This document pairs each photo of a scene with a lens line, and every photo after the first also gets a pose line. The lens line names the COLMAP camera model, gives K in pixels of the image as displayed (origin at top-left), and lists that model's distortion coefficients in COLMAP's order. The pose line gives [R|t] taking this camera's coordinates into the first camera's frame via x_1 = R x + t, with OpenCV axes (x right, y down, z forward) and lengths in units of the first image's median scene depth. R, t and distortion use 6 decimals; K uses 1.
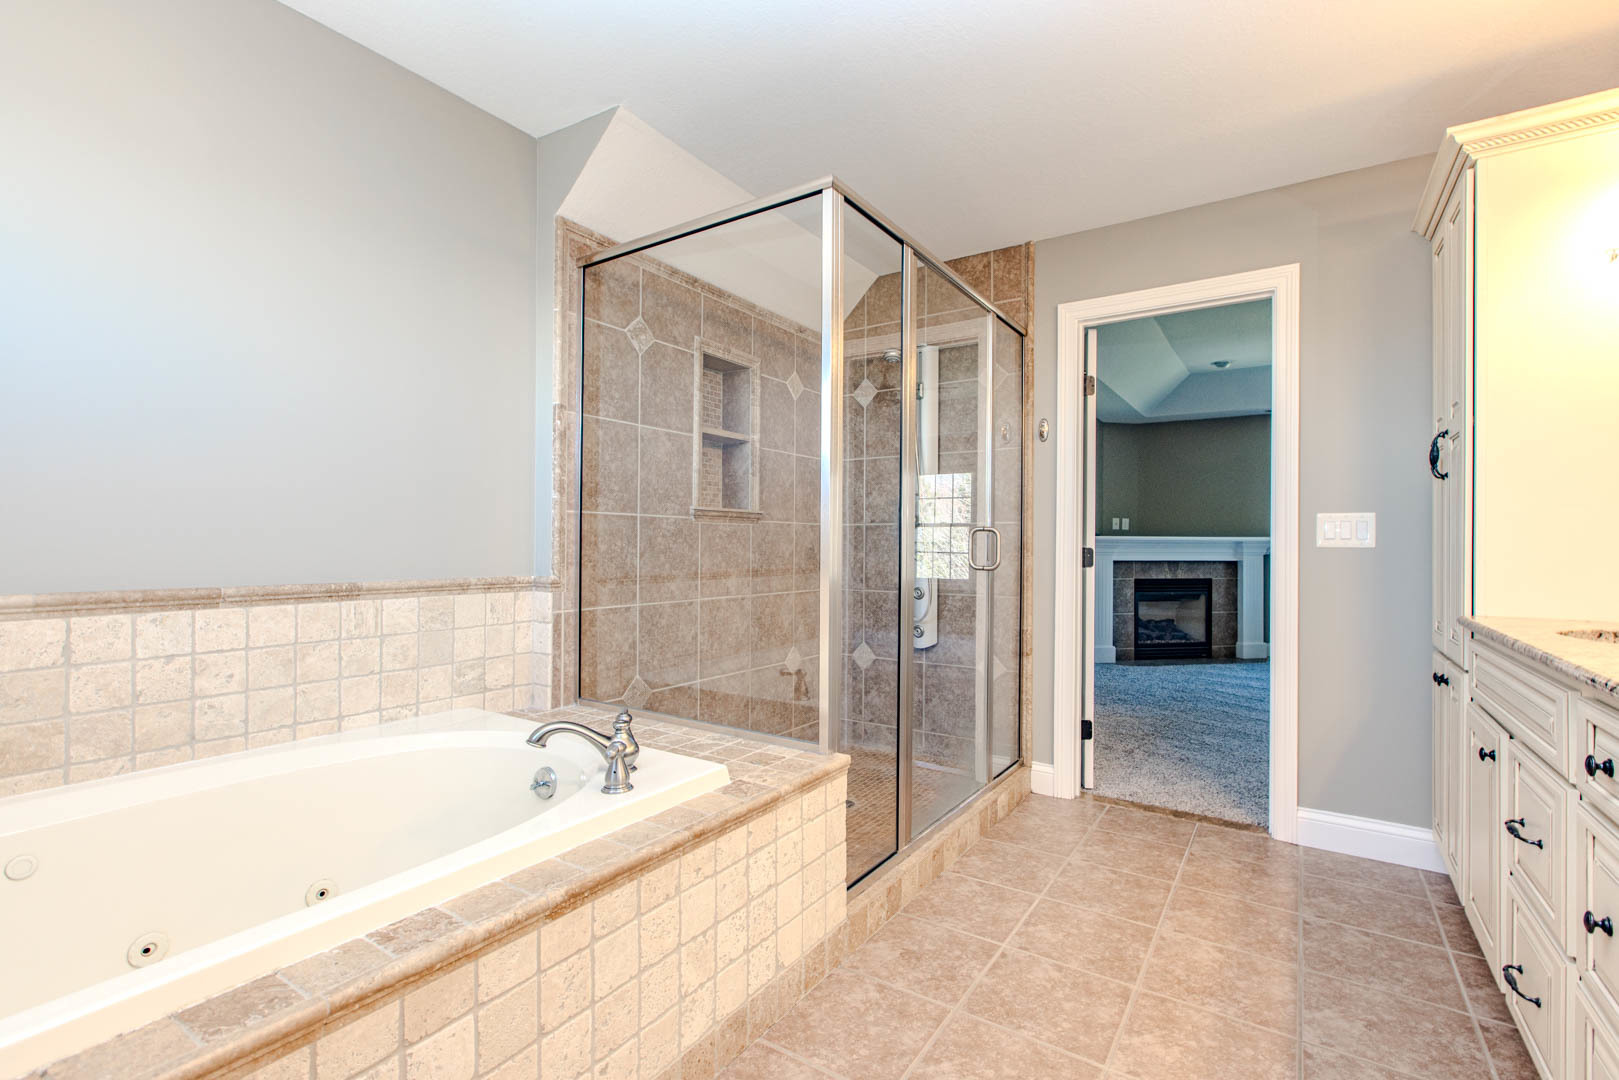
lens RADIAL K [[725.5, 0, 808.9], [0, 725.5, 542.0], [0, 0, 1]] dist [0.001959, -0.000332]
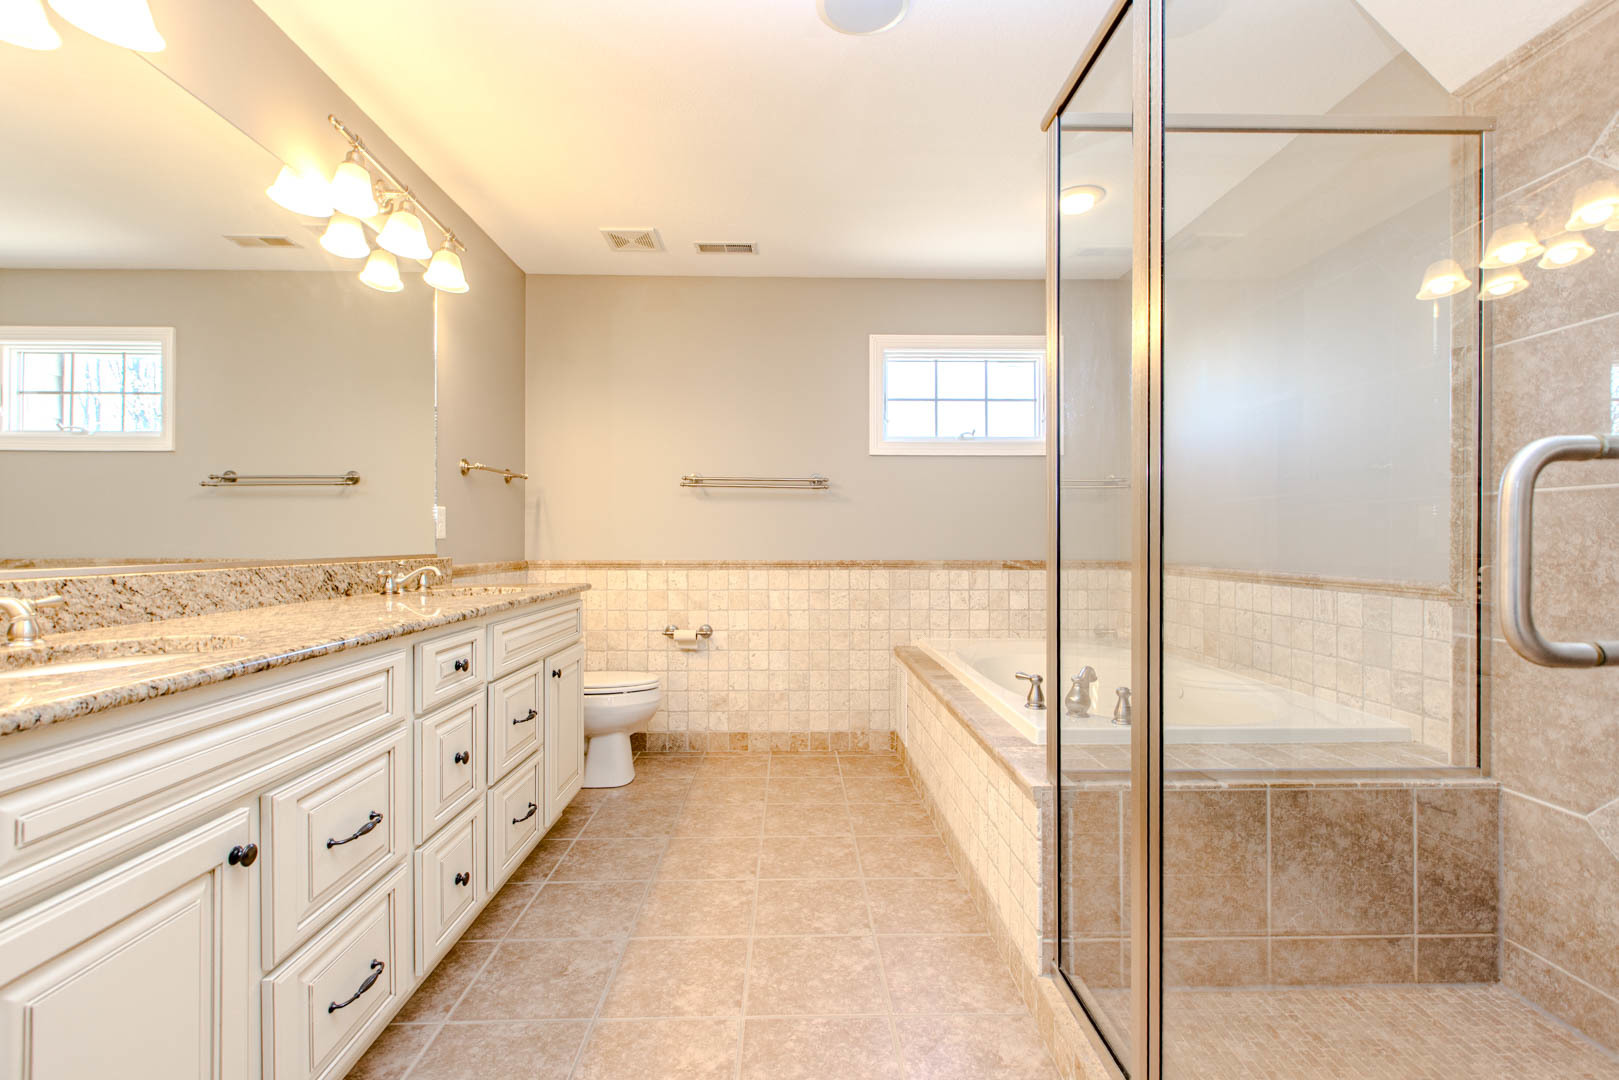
lens RADIAL K [[725.5, 0, 811.2], [0, 725.5, 537.8], [0, 0, 1]] dist [0.001959, -0.000332]
pose [[-0.815065, -0.008462, -0.579308, 0.714187], [-0.005066, 0.999959, -0.007479, 0.009261], [0.579348, -0.003161, -0.815074, 1.443872]]
